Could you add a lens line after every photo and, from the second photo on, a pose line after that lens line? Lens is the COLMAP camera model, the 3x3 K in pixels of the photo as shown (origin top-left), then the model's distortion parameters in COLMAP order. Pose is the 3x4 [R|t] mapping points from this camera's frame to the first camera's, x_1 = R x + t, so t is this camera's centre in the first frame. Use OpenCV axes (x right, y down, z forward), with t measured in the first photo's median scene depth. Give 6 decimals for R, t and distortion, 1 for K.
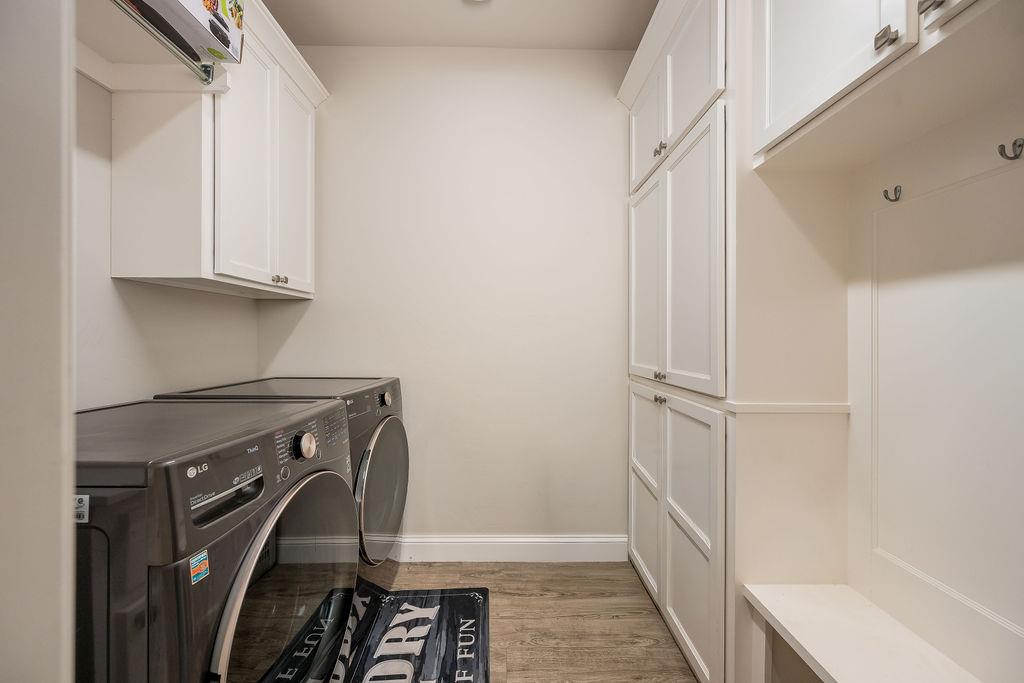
lens RADIAL K [[401.4, 0, 515.2], [0, 401.4, 339.0], [0, 0, 1]] dist [-0.008134, -0.000286]
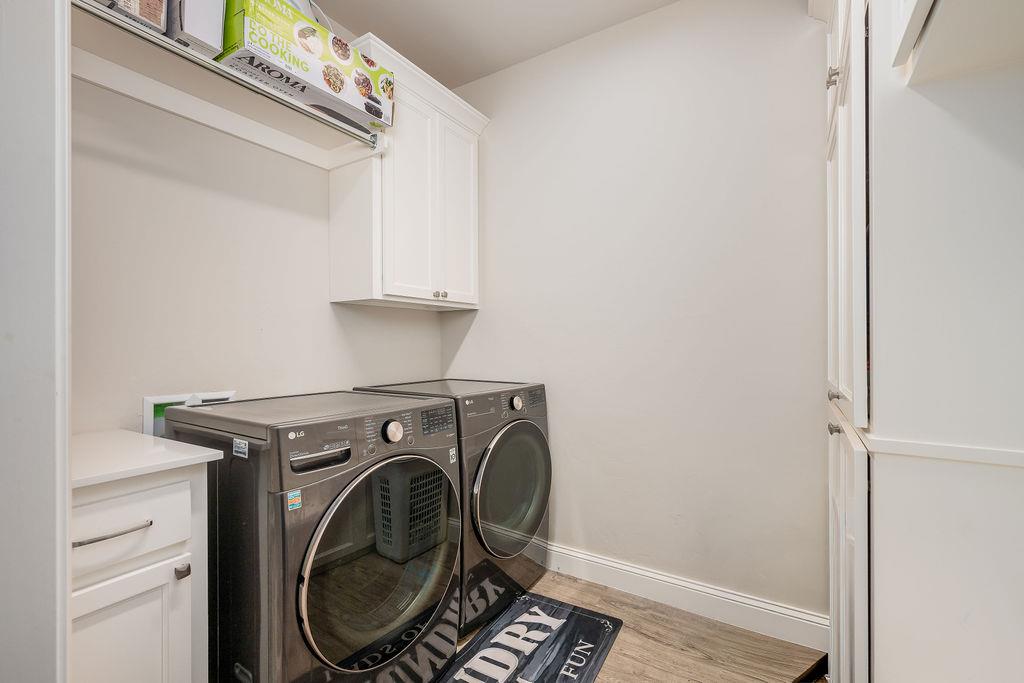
lens RADIAL K [[448.5, 0, 510.9], [0, 448.5, 345.5], [0, 0, 1]] dist [-0.012111, 0.001546]
pose [[0.833853, -0.002562, -0.551980, 0.317432], [0.002924, 0.999996, -0.000225, 0.000335], [0.551979, -0.001426, 0.833857, 0.024067]]
